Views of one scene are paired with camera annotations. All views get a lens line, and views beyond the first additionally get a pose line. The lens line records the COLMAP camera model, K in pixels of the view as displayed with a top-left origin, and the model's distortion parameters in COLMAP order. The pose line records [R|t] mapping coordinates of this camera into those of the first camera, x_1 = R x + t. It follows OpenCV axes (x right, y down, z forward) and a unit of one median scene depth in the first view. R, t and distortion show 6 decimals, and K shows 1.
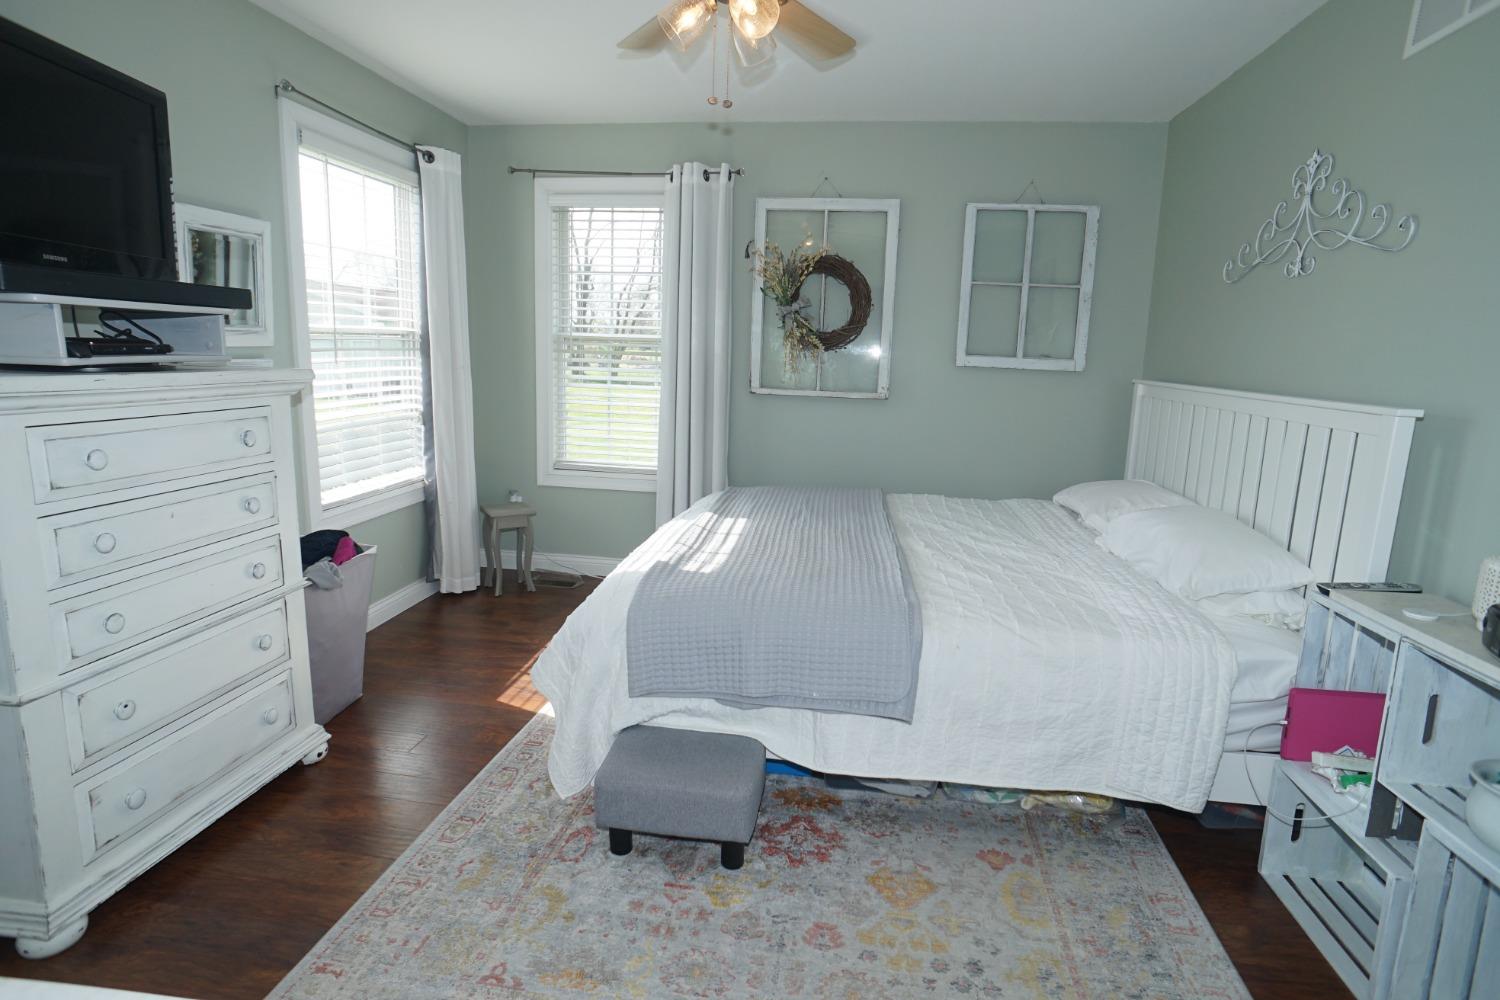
lens RADIAL K [[785.8, 0, 746.9], [0, 785.8, 495.5], [0, 0, 1]] dist [-0.076744, 0.045951]
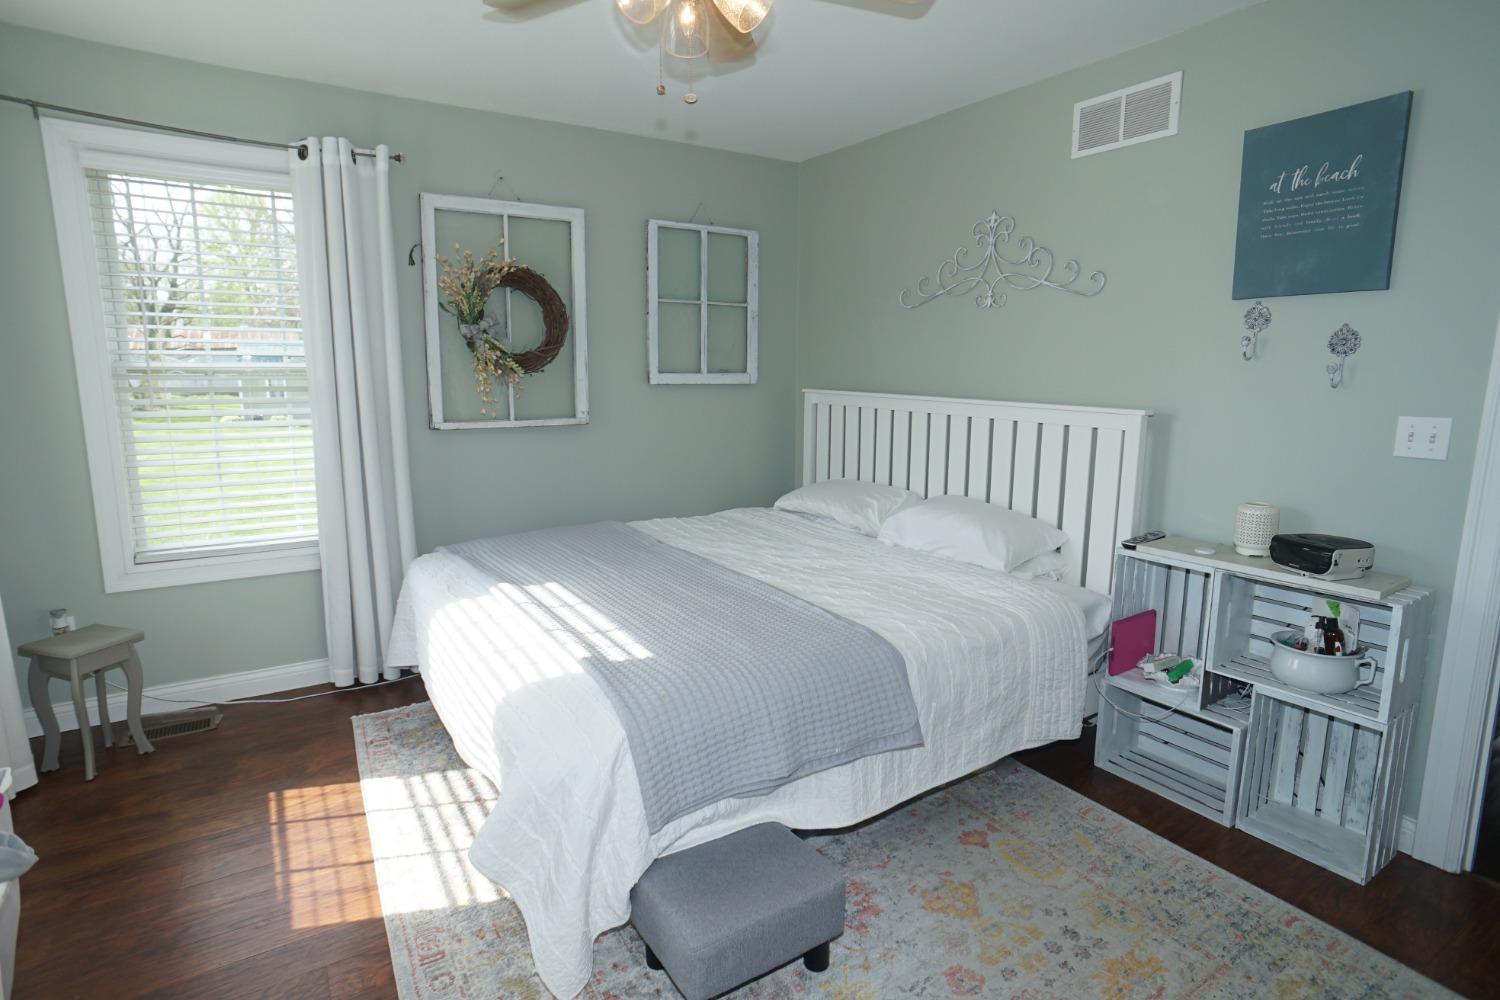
lens RADIAL K [[785.8, 0, 746.9], [0, 785.8, 495.5], [0, 0, 1]] dist [-0.076744, 0.045951]
pose [[0.754325, -0.134943, 0.642483, -0.299194], [0.136959, 0.989460, 0.047020, -0.058635], [-0.642056, 0.052526, 0.764856, 0.178725]]
